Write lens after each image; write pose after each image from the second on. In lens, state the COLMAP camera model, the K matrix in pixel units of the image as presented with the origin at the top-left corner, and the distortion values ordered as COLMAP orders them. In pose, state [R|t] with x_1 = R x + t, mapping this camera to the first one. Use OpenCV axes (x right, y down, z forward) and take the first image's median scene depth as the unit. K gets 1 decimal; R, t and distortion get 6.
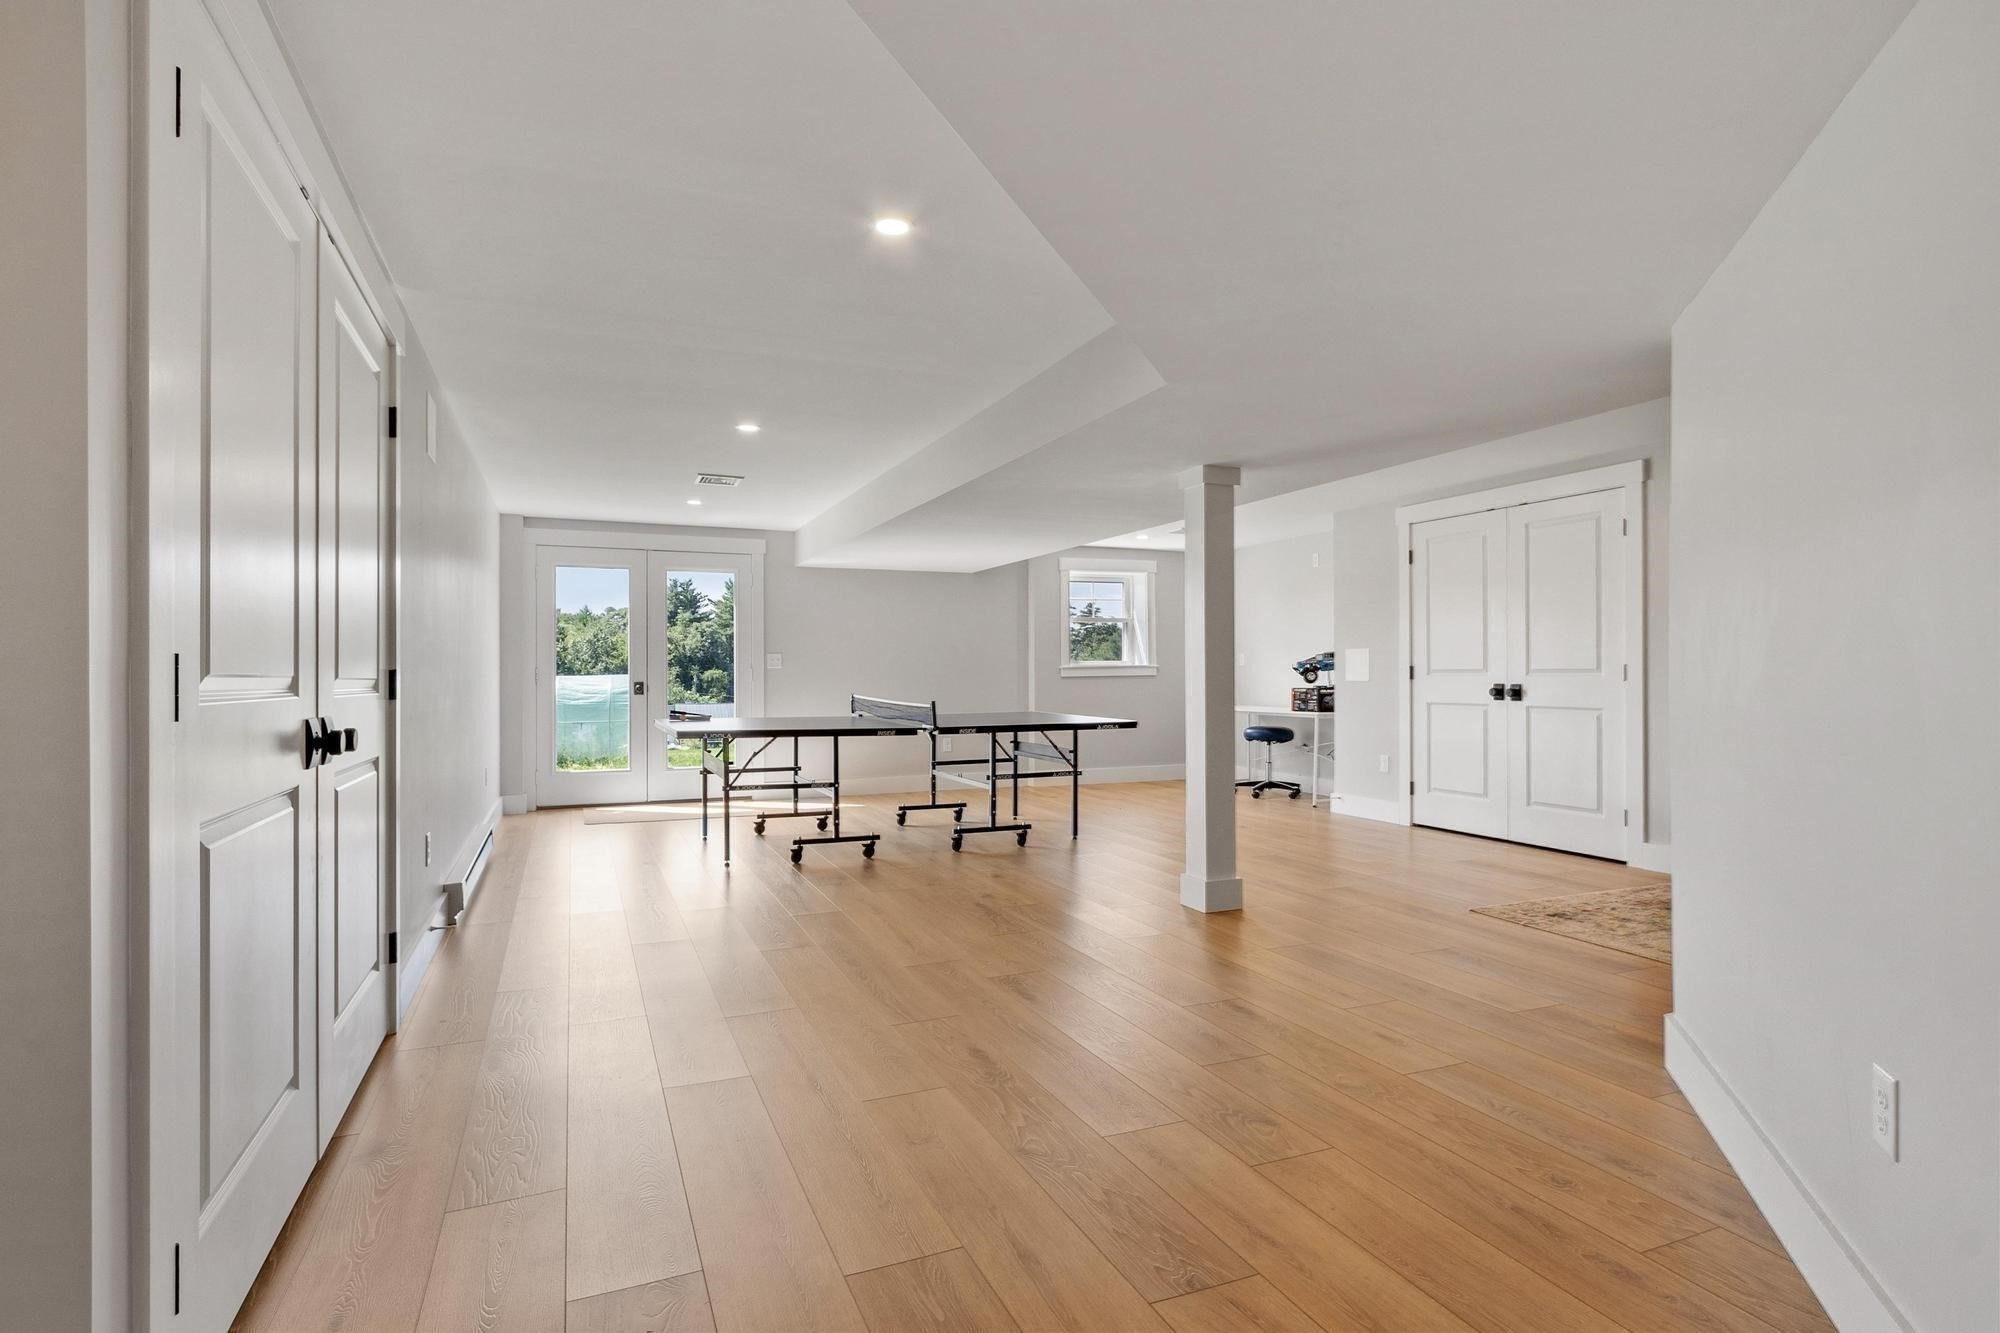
lens RADIAL K [[1010.6, 0, 1000.0], [0, 1010.6, 666.5], [0, 0, 1]] dist [-0.002140, -0.000204]
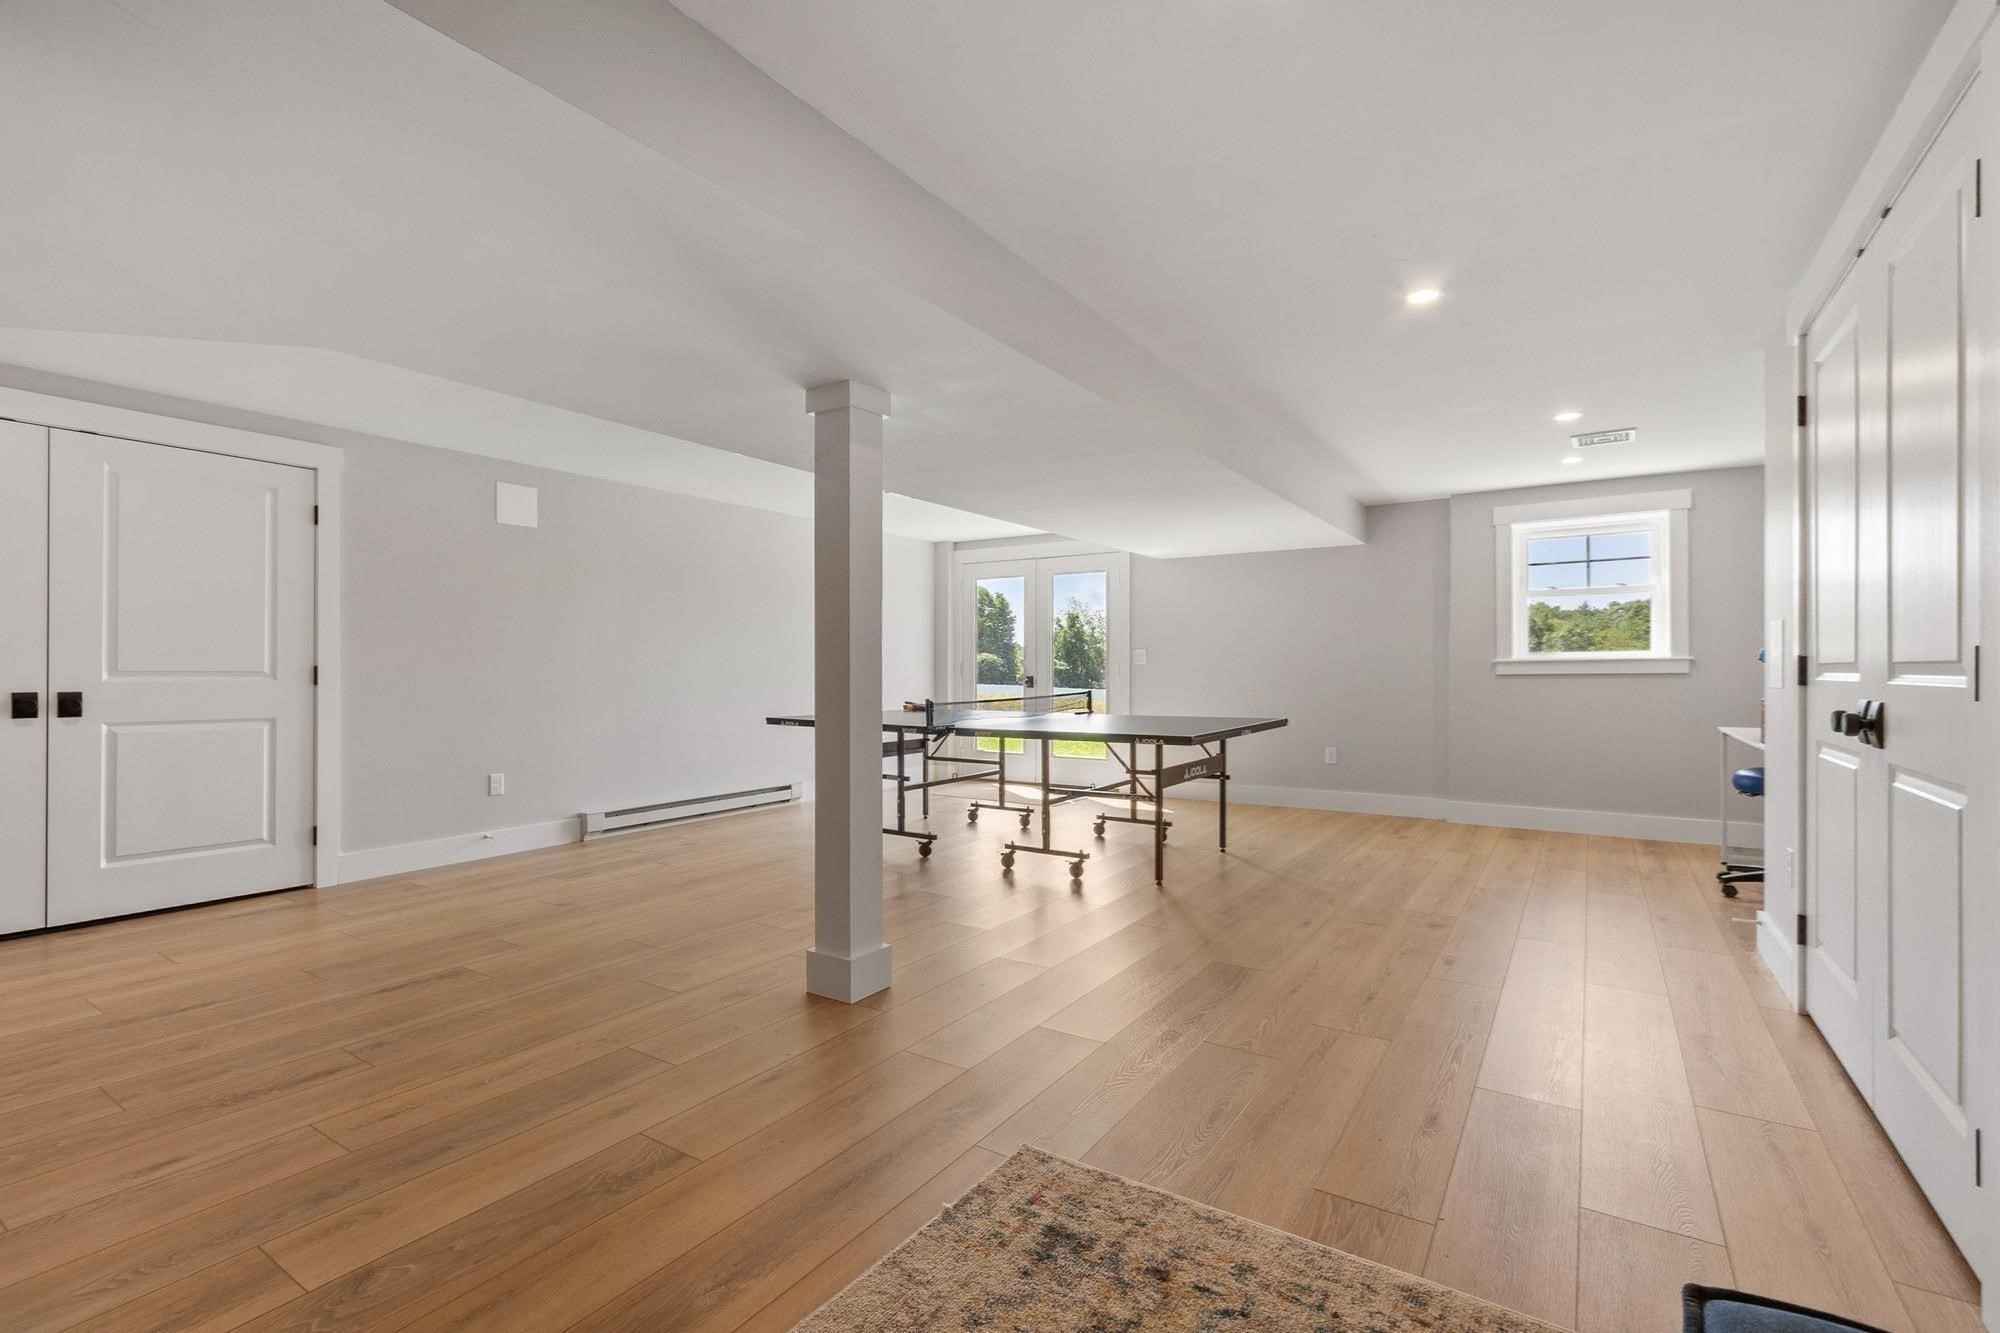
lens RADIAL K [[898.2, 0, 1000.0], [0, 898.2, 666.5], [0, 0, 1]] dist [-0.001361, 0.000236]
pose [[0.555759, -0.000757, -0.831343, 0.546655], [0.004710, 0.999986, 0.002239, 0.002012], [0.831330, -0.005160, 0.555755, 0.495224]]
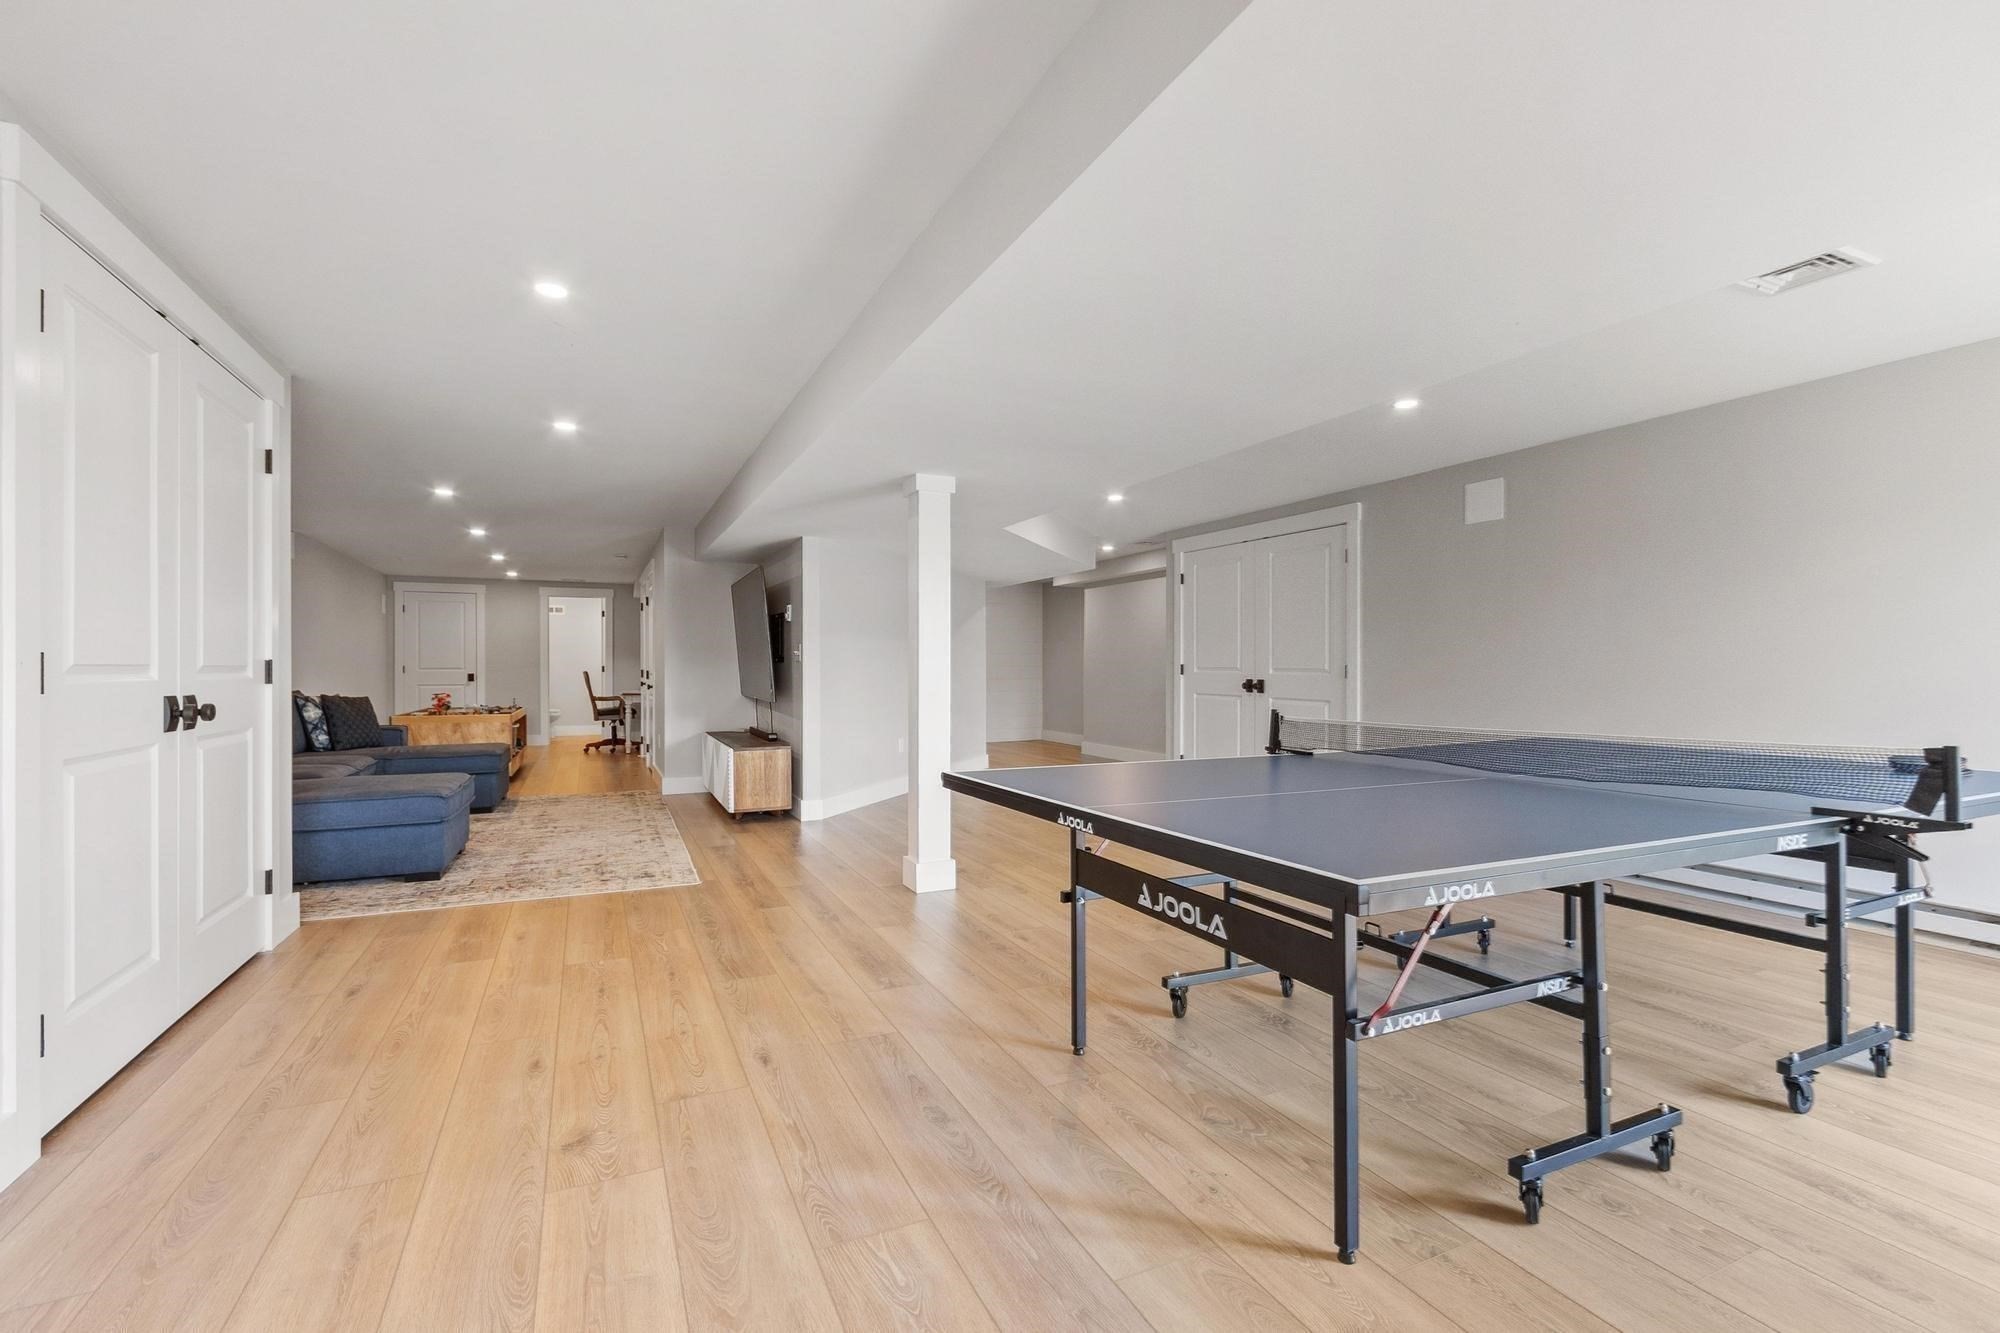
lens RADIAL K [[898.2, 0, 1000.0], [0, 898.2, 666.5], [0, 0, 1]] dist [-0.001361, 0.000236]
pose [[-0.999574, 0.000703, -0.029177, 0.105379], [0.000936, 0.999968, -0.007973, 0.008162], [0.029171, -0.007997, -0.999542, 1.326397]]
